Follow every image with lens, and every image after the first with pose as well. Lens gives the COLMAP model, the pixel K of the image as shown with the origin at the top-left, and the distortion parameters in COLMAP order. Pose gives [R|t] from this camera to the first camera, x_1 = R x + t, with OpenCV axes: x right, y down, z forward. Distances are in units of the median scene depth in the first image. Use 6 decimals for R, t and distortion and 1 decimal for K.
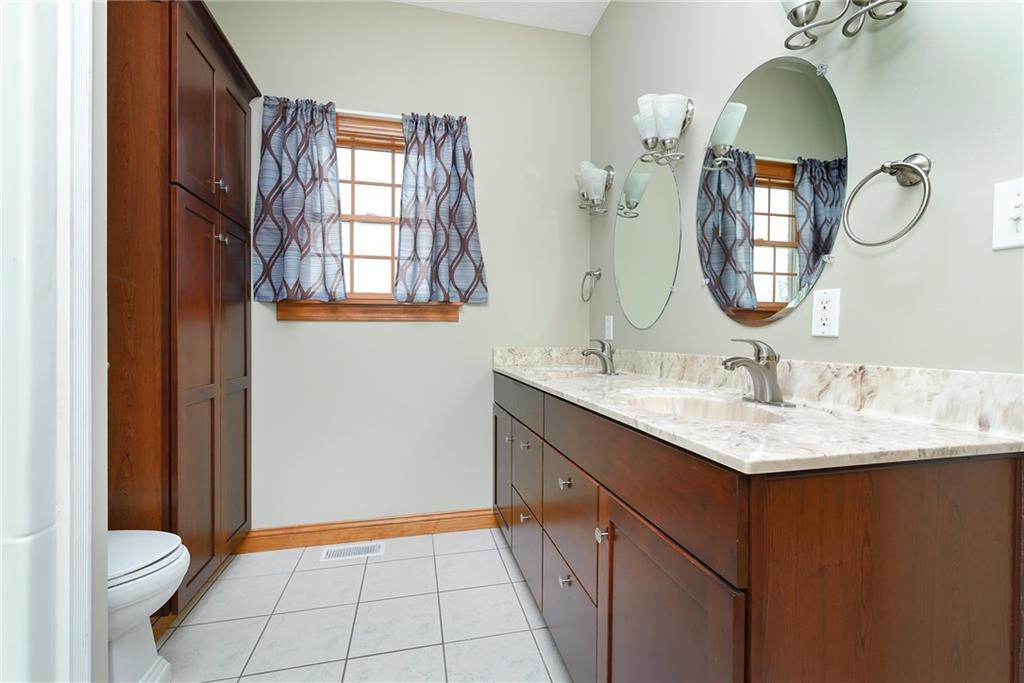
lens RADIAL K [[441.1, 0, 515.4], [0, 441.1, 343.2], [0, 0, 1]] dist [0.002292, 0.000184]
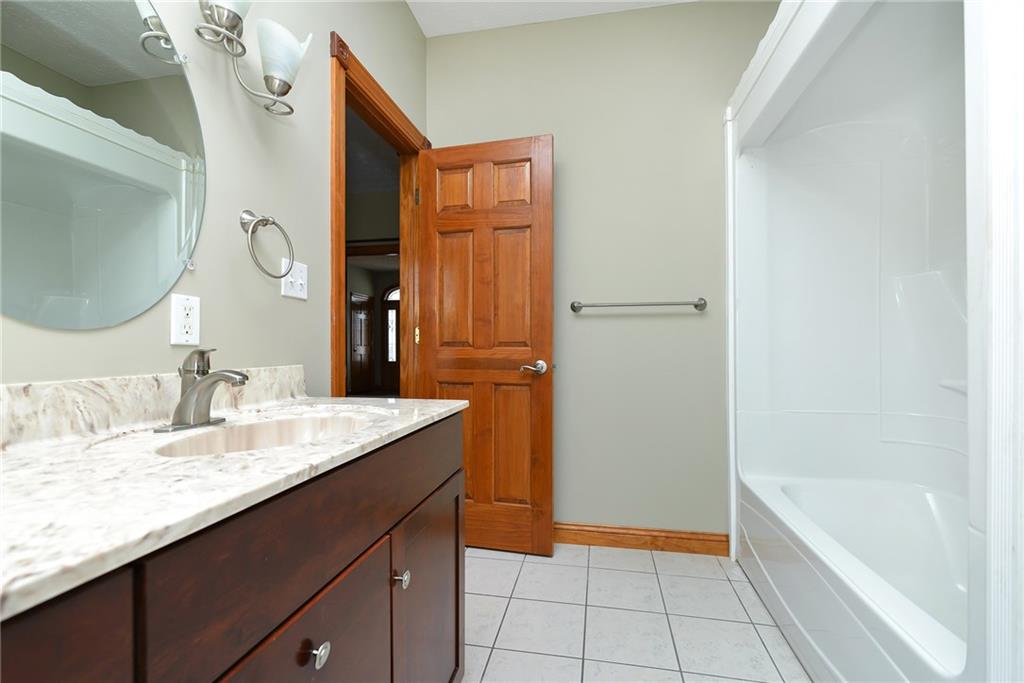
lens RADIAL K [[441.1, 0, 515.4], [0, 441.1, 343.2], [0, 0, 1]] dist [0.002292, 0.000184]
pose [[-0.912648, 0.004493, 0.408721, -0.343541], [0.008516, 0.999932, 0.008025, -0.022219], [-0.408657, 0.010805, -0.912624, 1.652748]]
